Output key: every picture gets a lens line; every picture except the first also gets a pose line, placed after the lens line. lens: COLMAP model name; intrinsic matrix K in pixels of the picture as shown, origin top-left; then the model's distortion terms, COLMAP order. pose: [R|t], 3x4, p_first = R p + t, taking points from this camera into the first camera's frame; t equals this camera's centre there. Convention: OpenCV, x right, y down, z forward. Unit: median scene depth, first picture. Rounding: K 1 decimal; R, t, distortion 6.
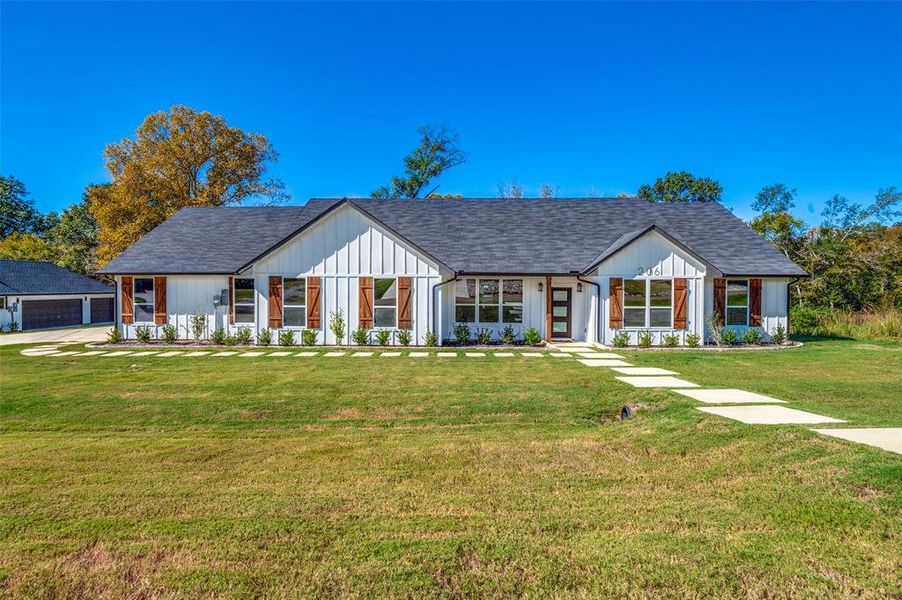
lens RADIAL K [[425.5, 0, 449.1], [0, 425.5, 293.0], [0, 0, 1]] dist [-0.016440, -0.002153]
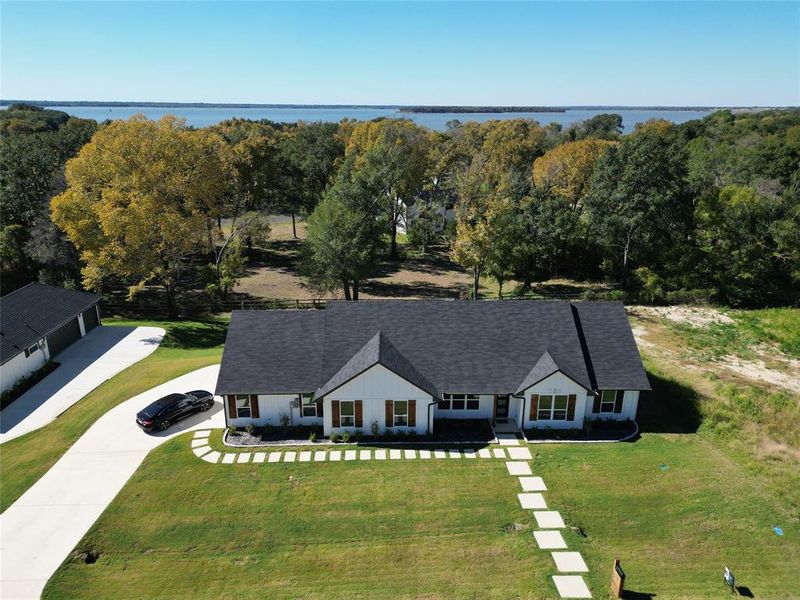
lens RADIAL K [[558.1, 0, 398.8], [0, 558.1, 299.4], [0, 0, 1]] dist [0.030739, -0.016426]
pose [[0.998918, -0.013124, 0.044621, -0.246770], [-0.000925, 0.953572, 0.301164, -1.075201], [-0.046502, -0.300879, 0.952528, -0.994861]]
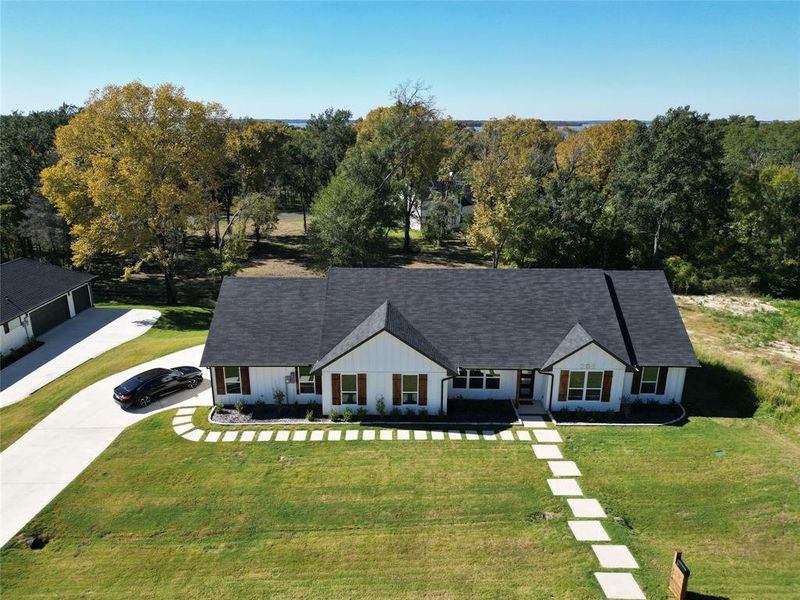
lens RADIAL K [[558.1, 0, 398.2], [0, 558.1, 302.2], [0, 0, 1]] dist [0.030739, -0.016426]
pose [[0.999845, -0.006800, 0.016223, -0.217170], [0.001910, 0.958785, 0.284125, -0.819639], [-0.017486, -0.284051, 0.958650, -0.791707]]
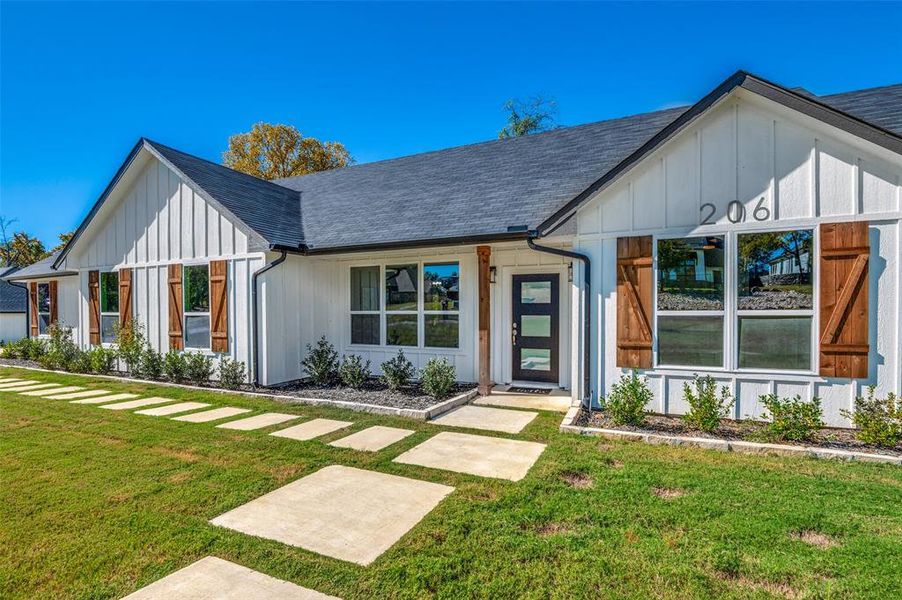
lens RADIAL K [[432.2, 0, 443.6], [0, 432.2, 319.0], [0, 0, 1]] dist [-0.022495, -0.000418]
pose [[0.918905, -0.000467, -0.394479, 0.389482], [0.001823, 0.999994, 0.003063, 0.037540], [0.394475, -0.003533, 0.918900, 0.575455]]
